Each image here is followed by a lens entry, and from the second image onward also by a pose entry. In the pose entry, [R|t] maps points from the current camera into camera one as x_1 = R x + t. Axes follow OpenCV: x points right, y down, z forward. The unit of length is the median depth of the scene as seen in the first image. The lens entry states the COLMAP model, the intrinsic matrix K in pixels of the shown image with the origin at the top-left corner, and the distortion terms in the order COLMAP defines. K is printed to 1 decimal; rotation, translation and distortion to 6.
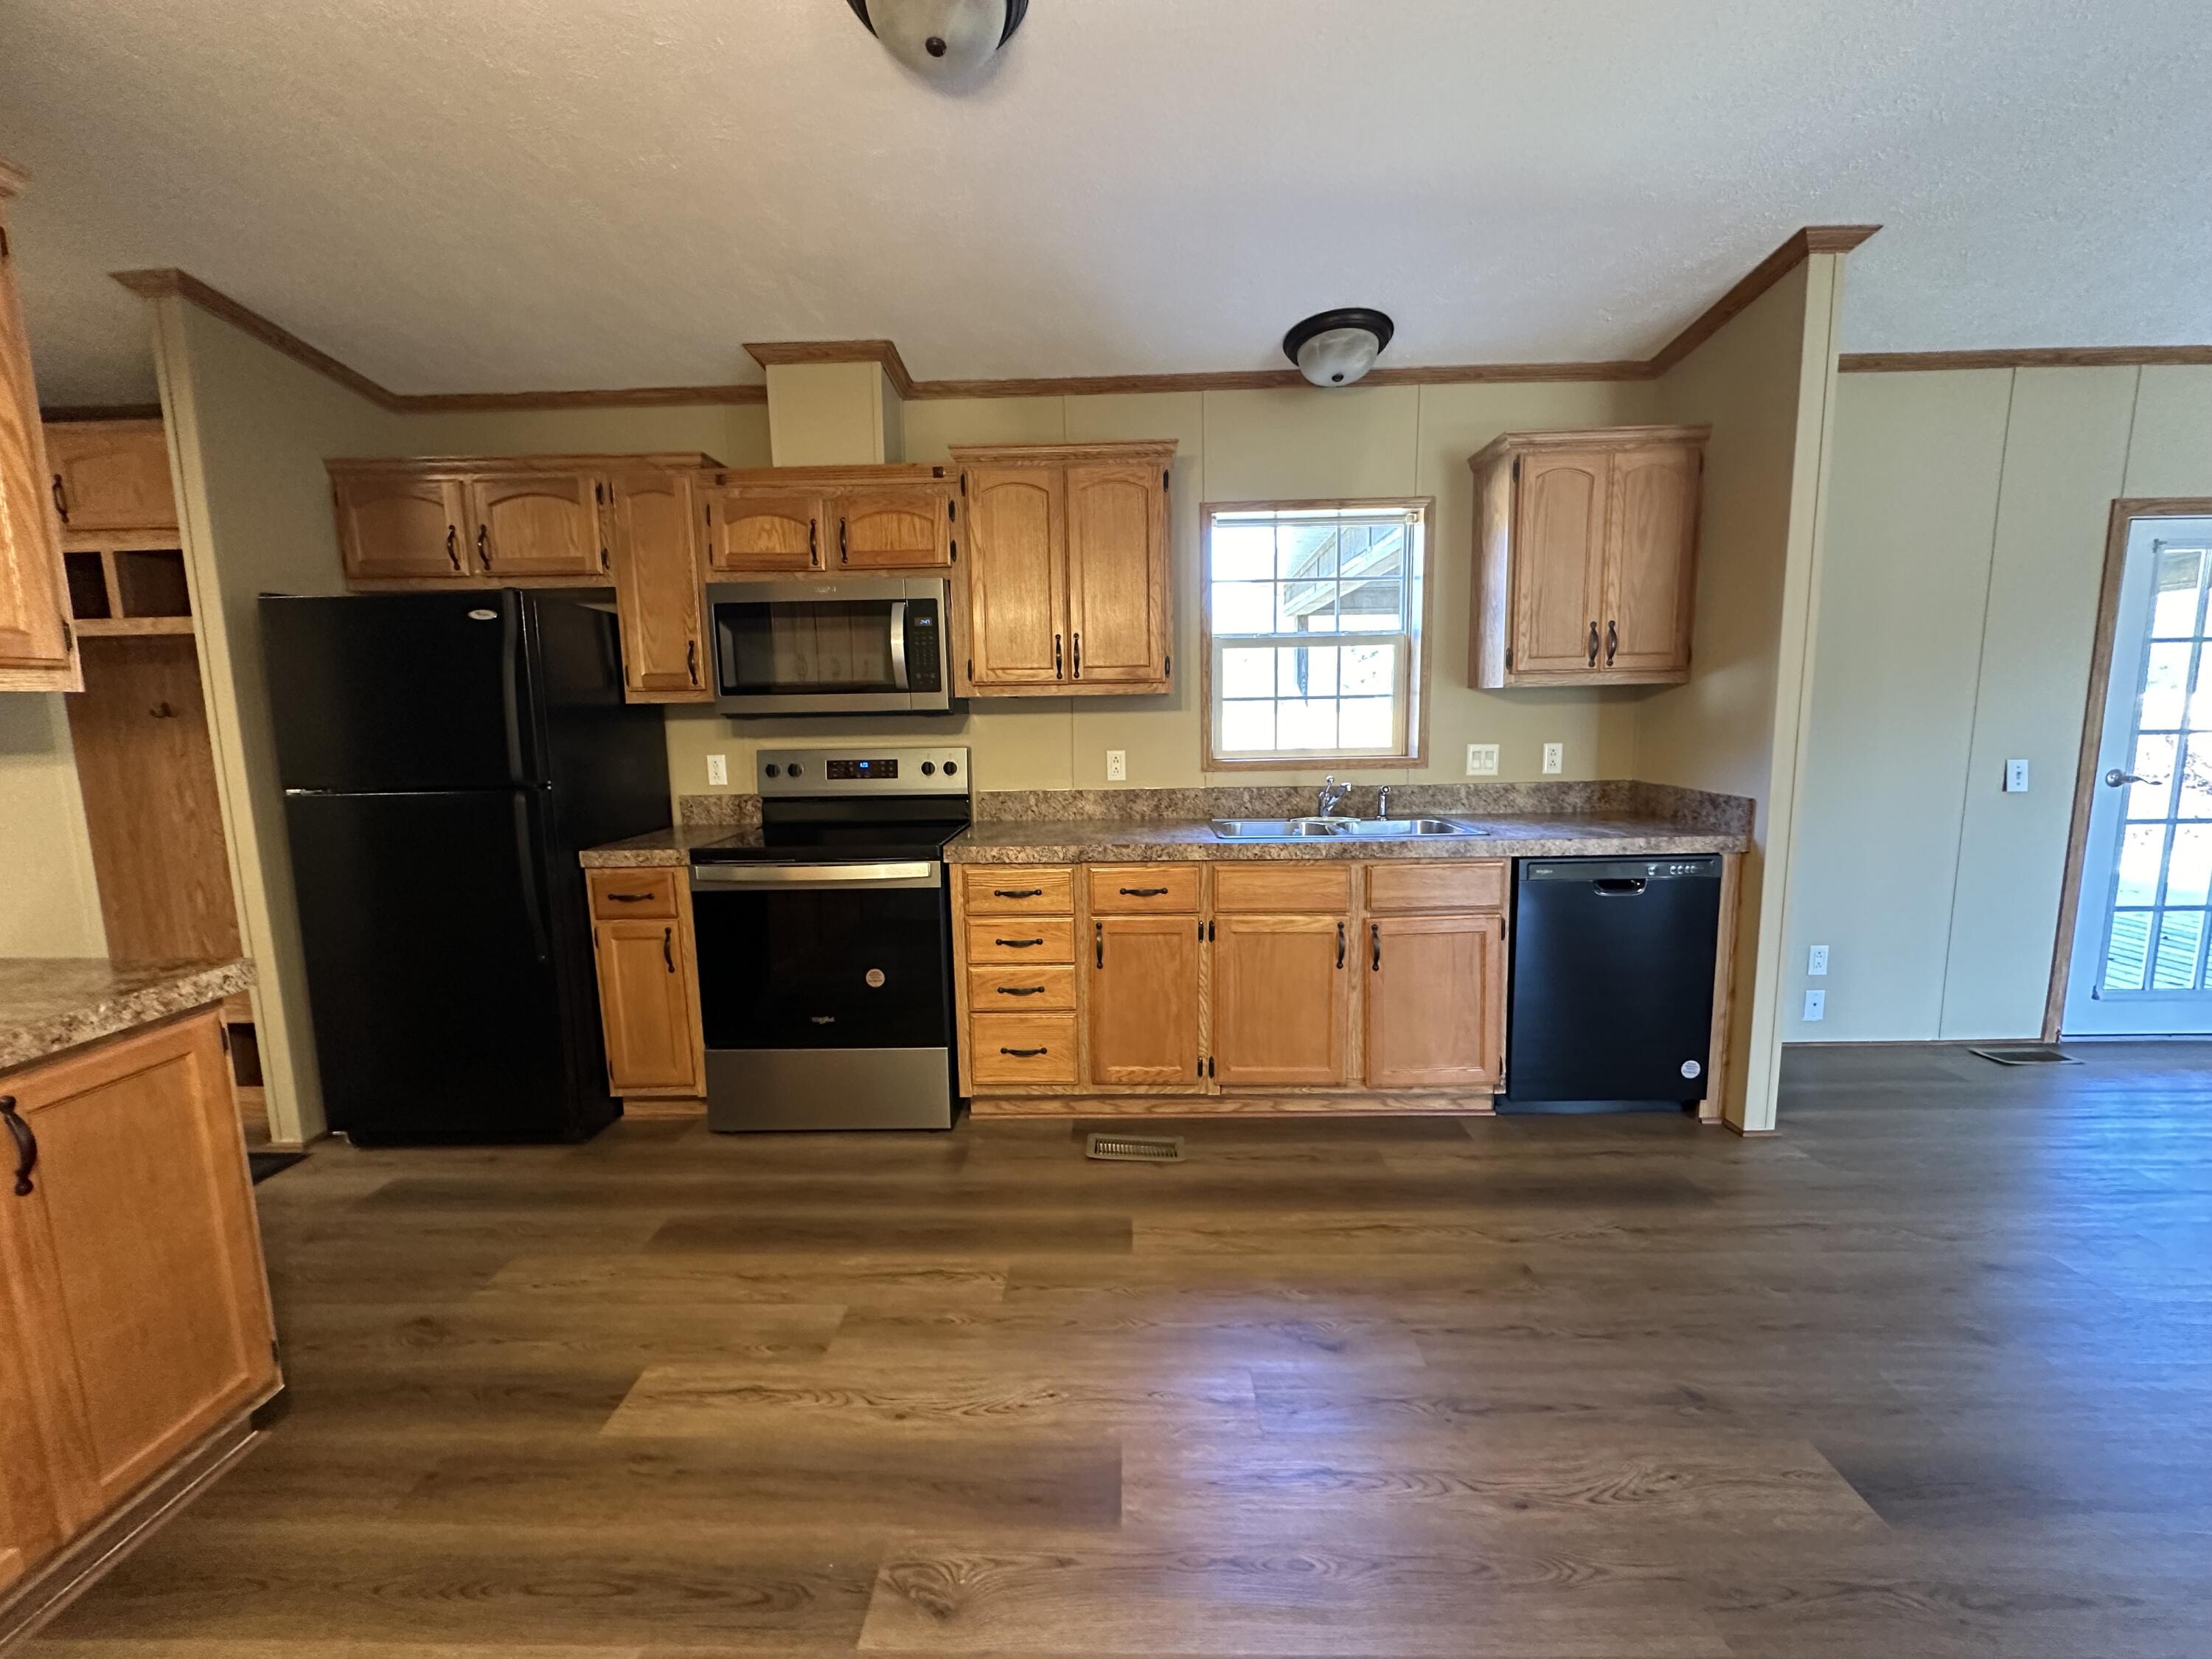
lens RADIAL K [[879.7, 0, 1107.4], [0, 879.7, 825.7], [0, 0, 1]] dist [-0.004267, 0.001239]
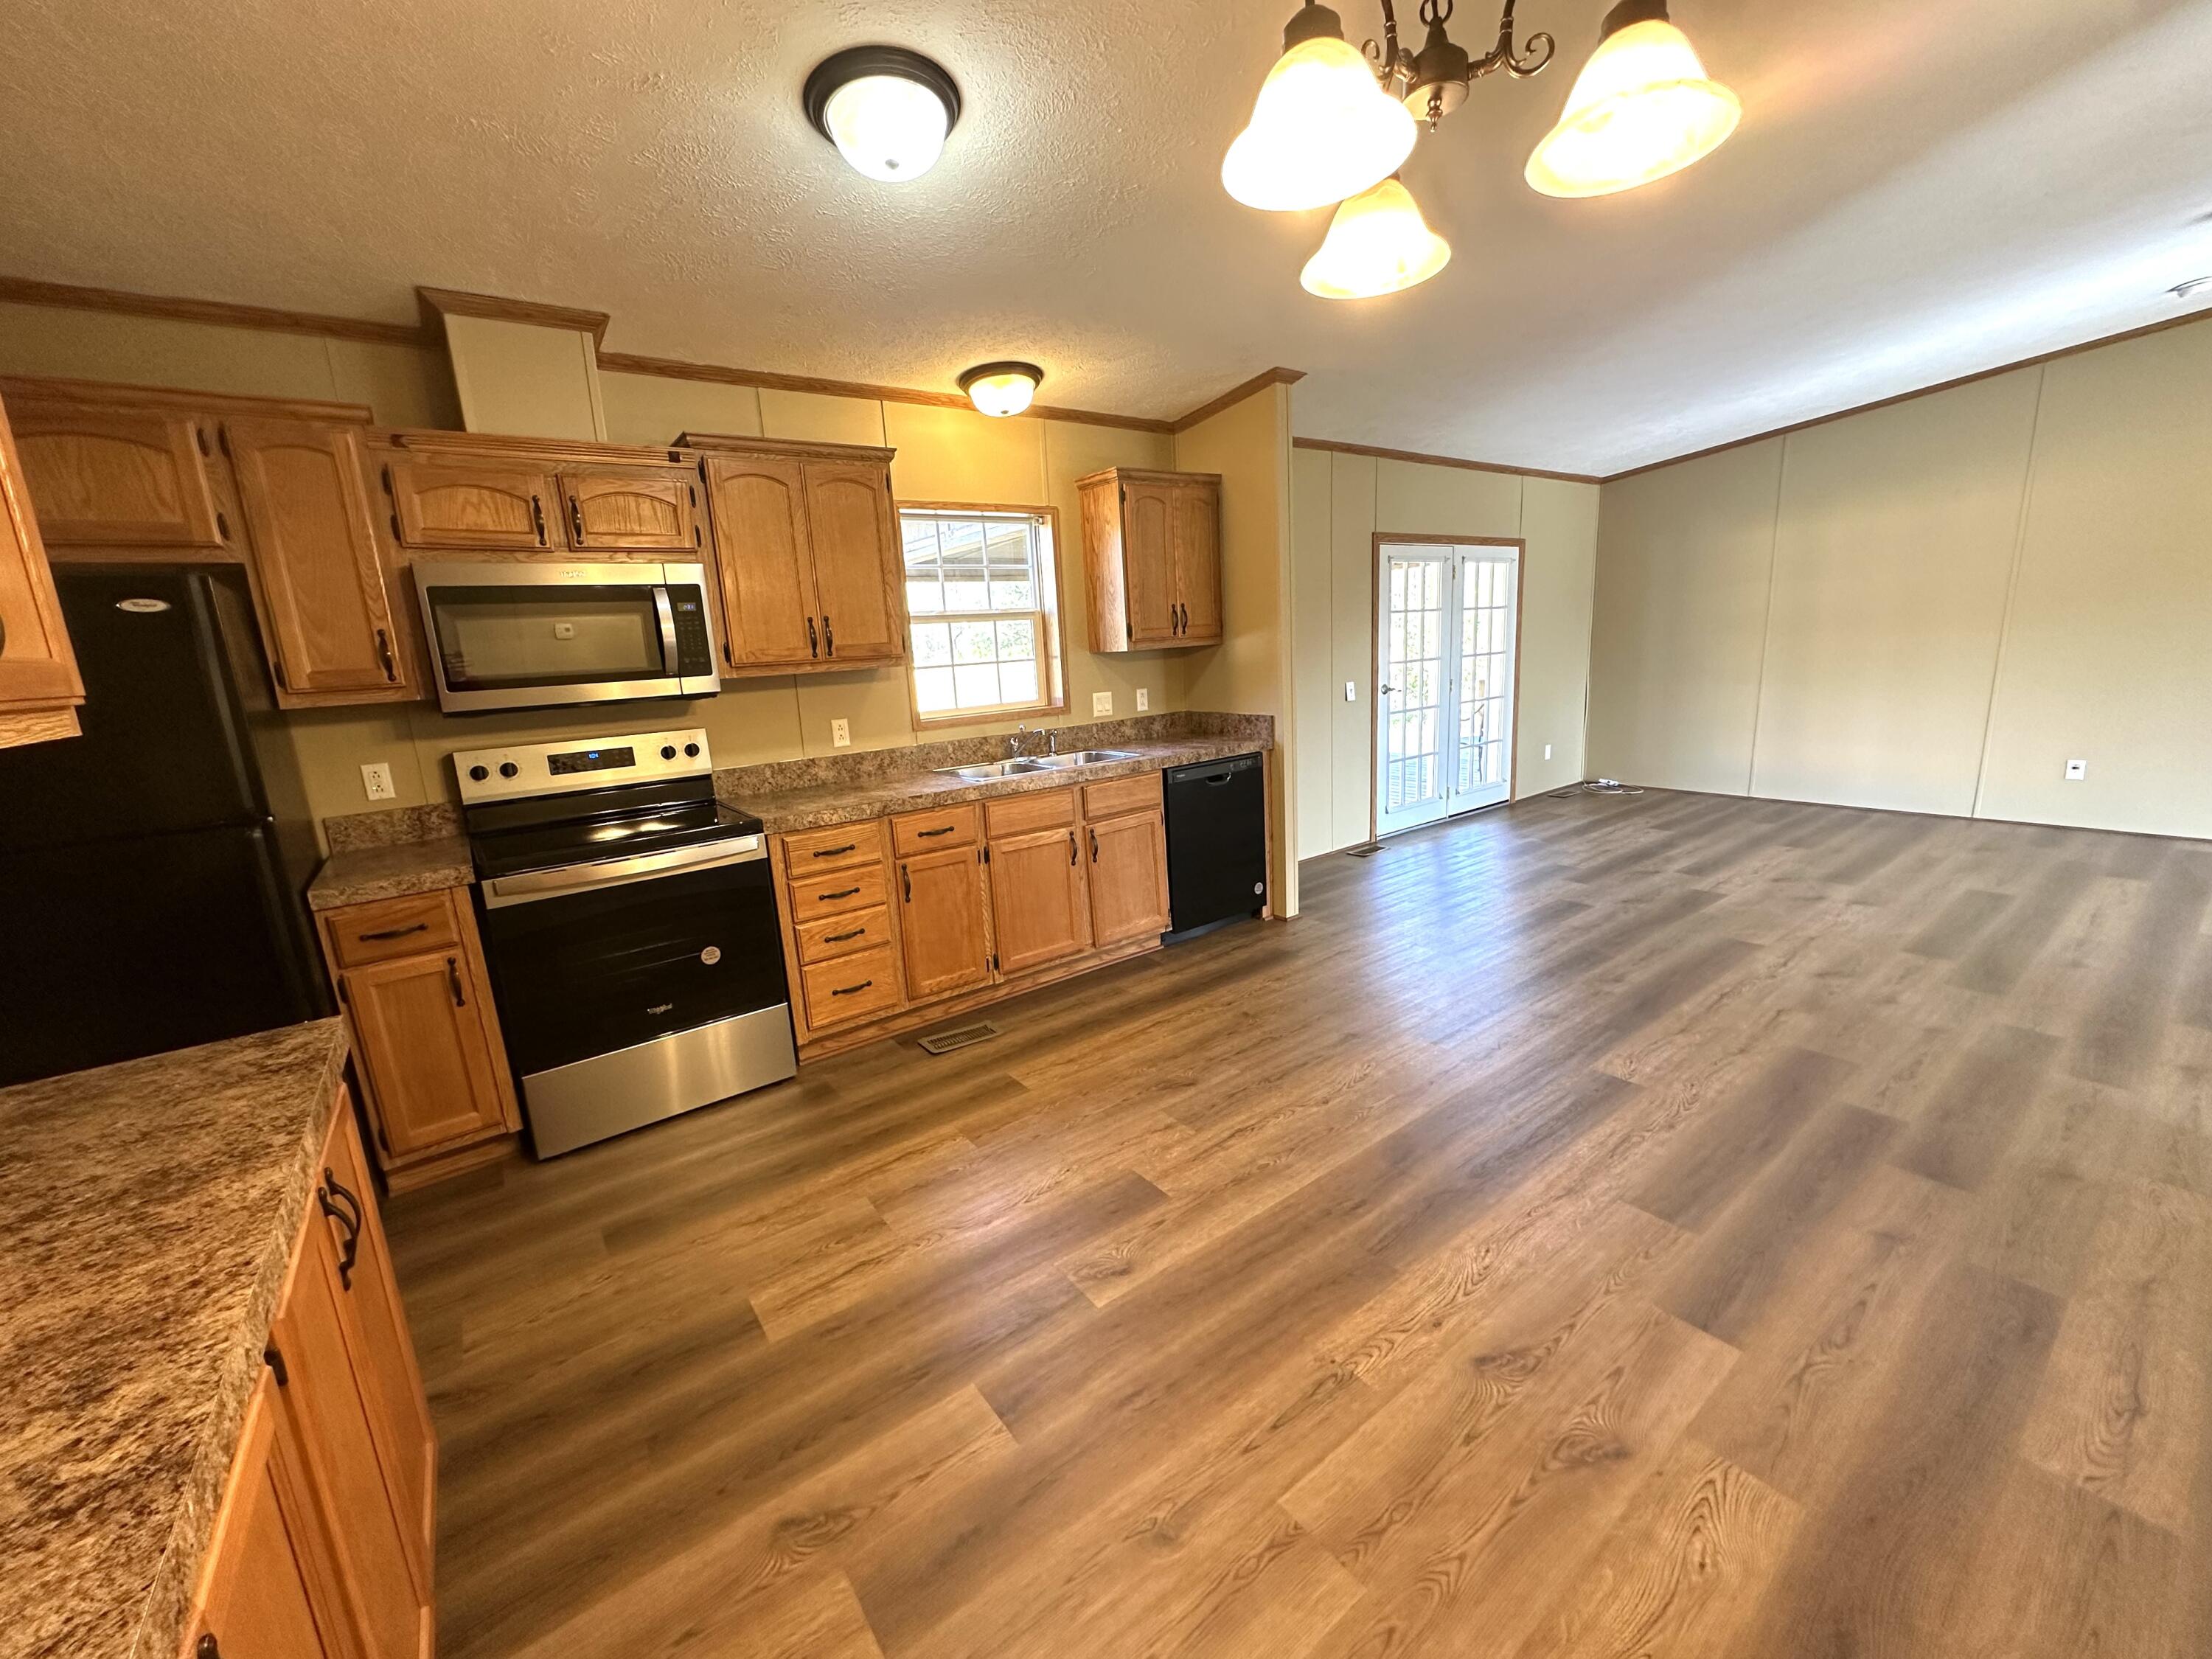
lens RADIAL K [[879.7, 0, 1107.4], [0, 879.7, 825.7], [0, 0, 1]] dist [-0.004267, 0.001239]
pose [[0.787798, -0.153635, 0.596465, -0.478162], [0.123015, 0.988127, 0.092041, -0.015724], [-0.603524, 0.000865, 0.797345, -0.106989]]
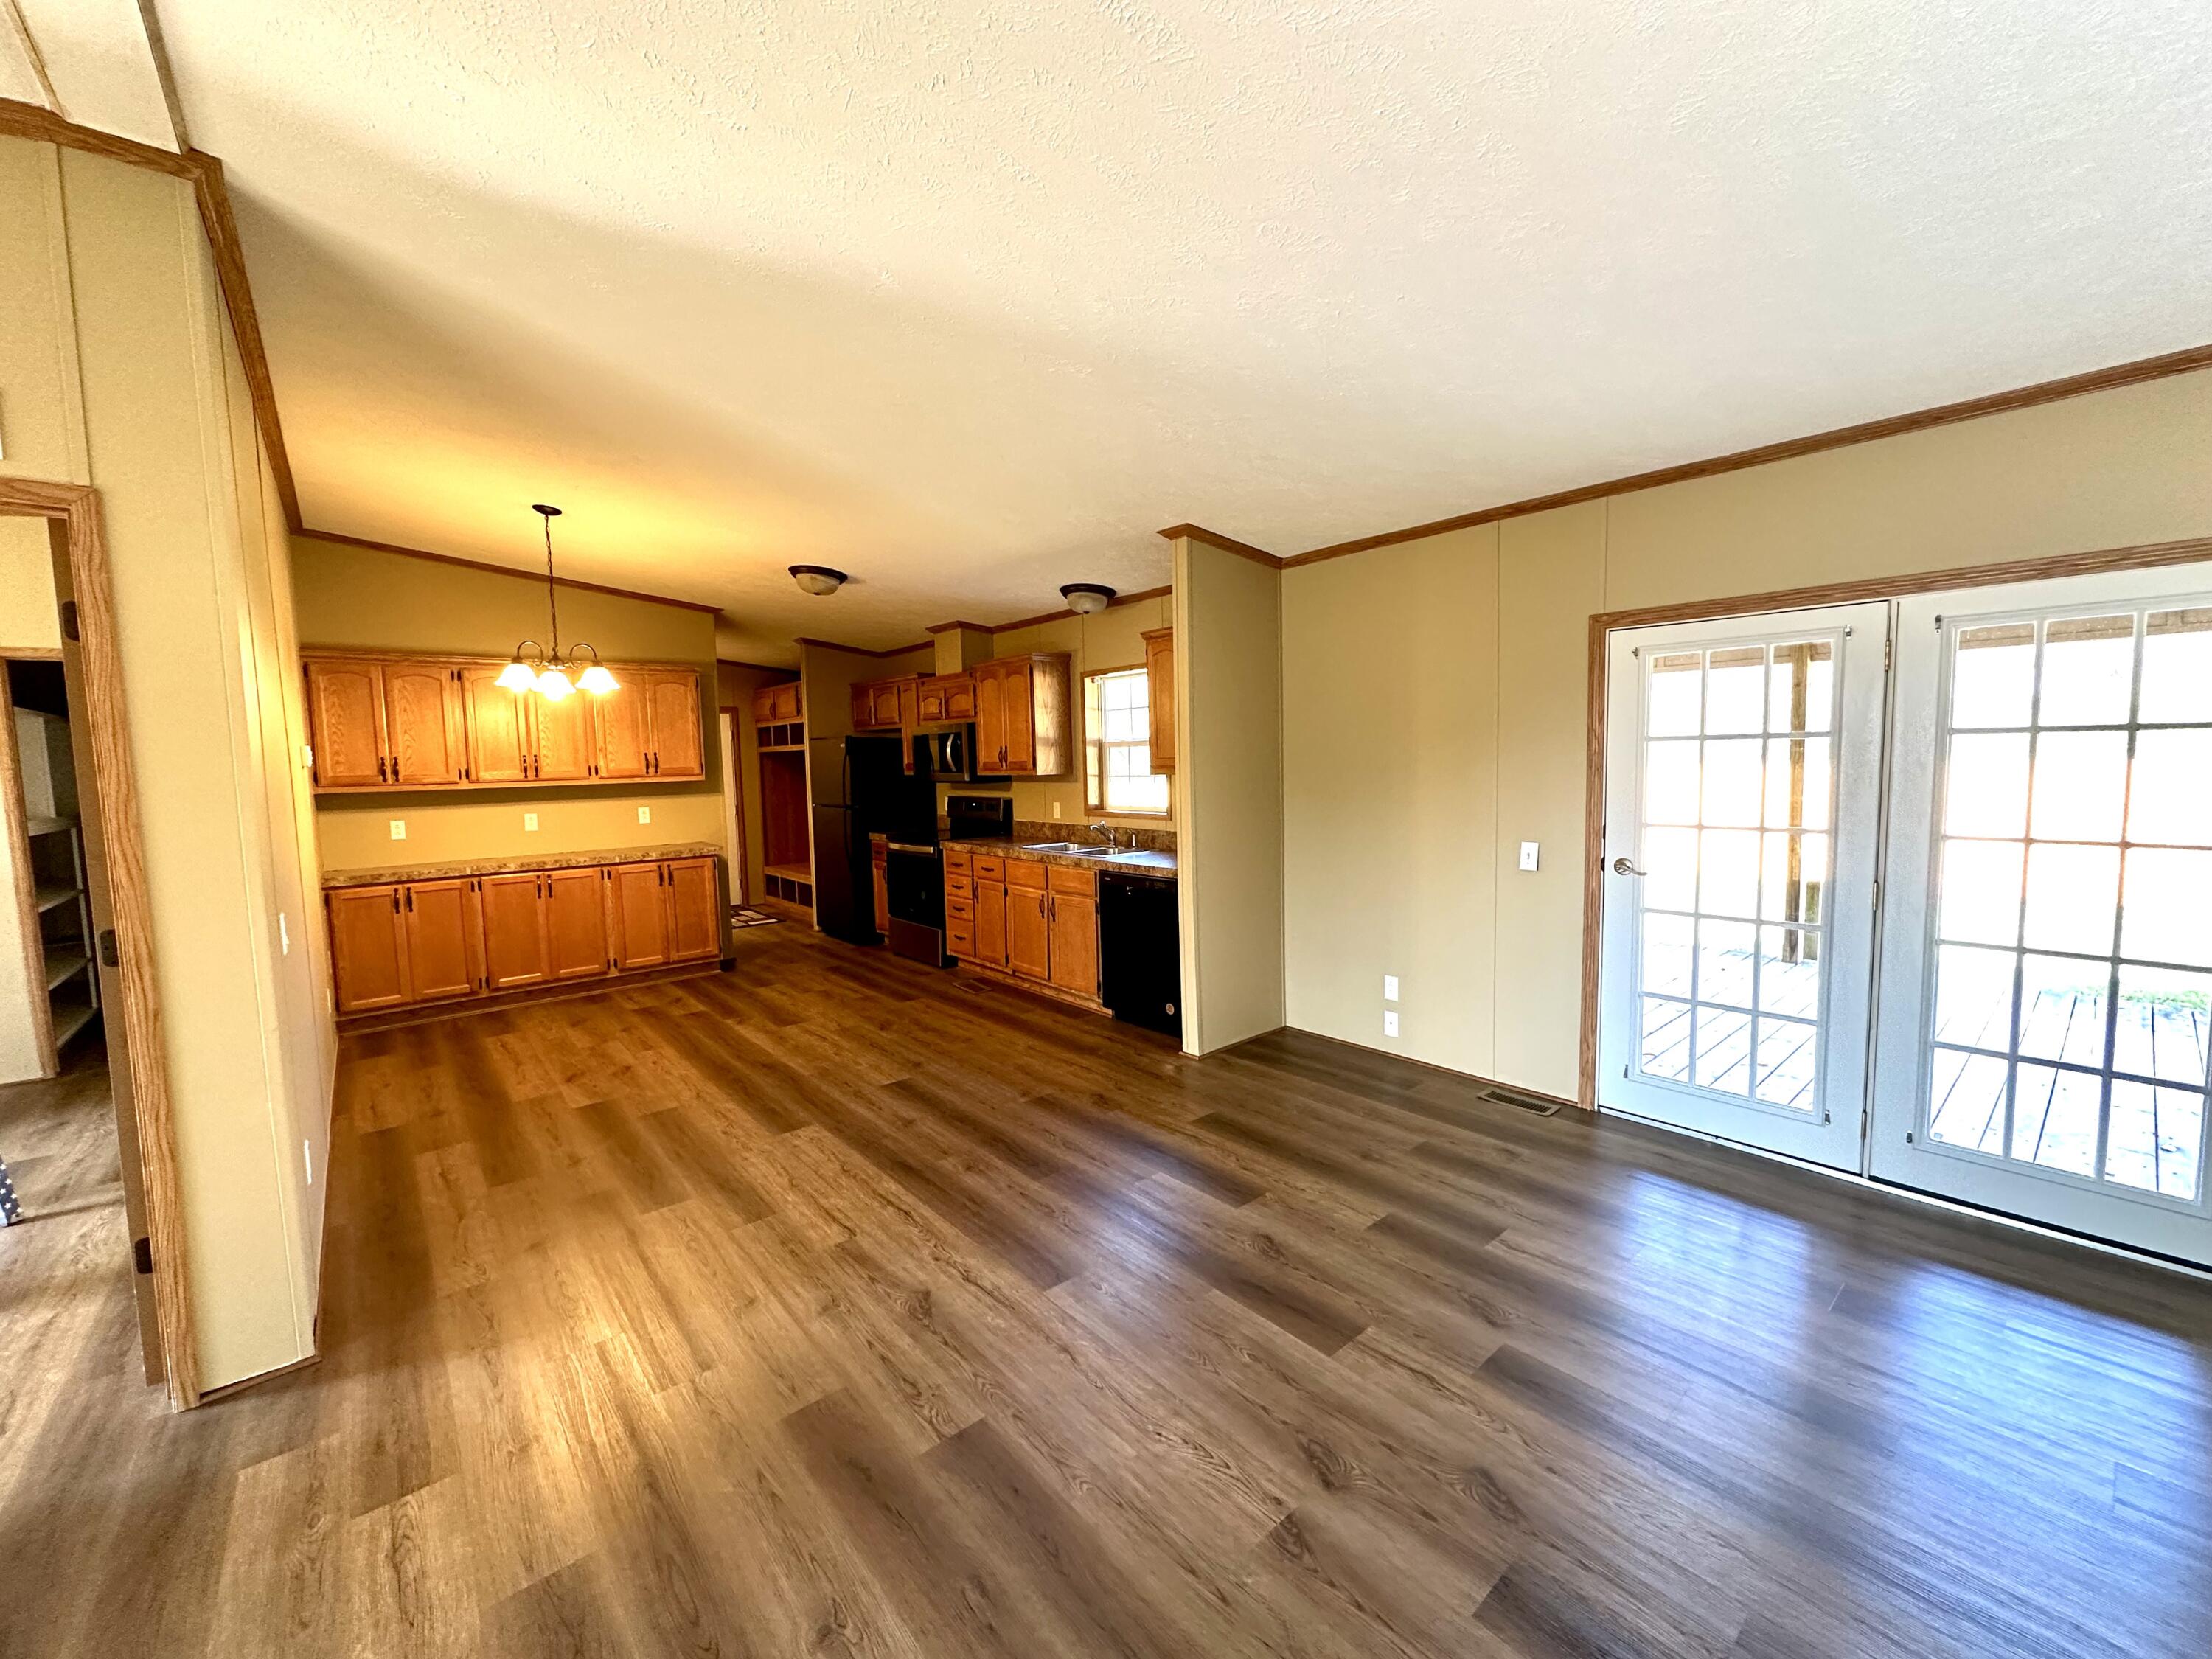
lens RADIAL K [[879.7, 0, 1107.4], [0, 879.7, 825.7], [0, 0, 1]] dist [-0.004267, 0.001239]
pose [[0.666338, 0.060798, -0.743167, 1.754568], [-0.086577, 0.996238, 0.003875, -0.061445], [0.740606, 0.061759, 0.669095, -0.213906]]
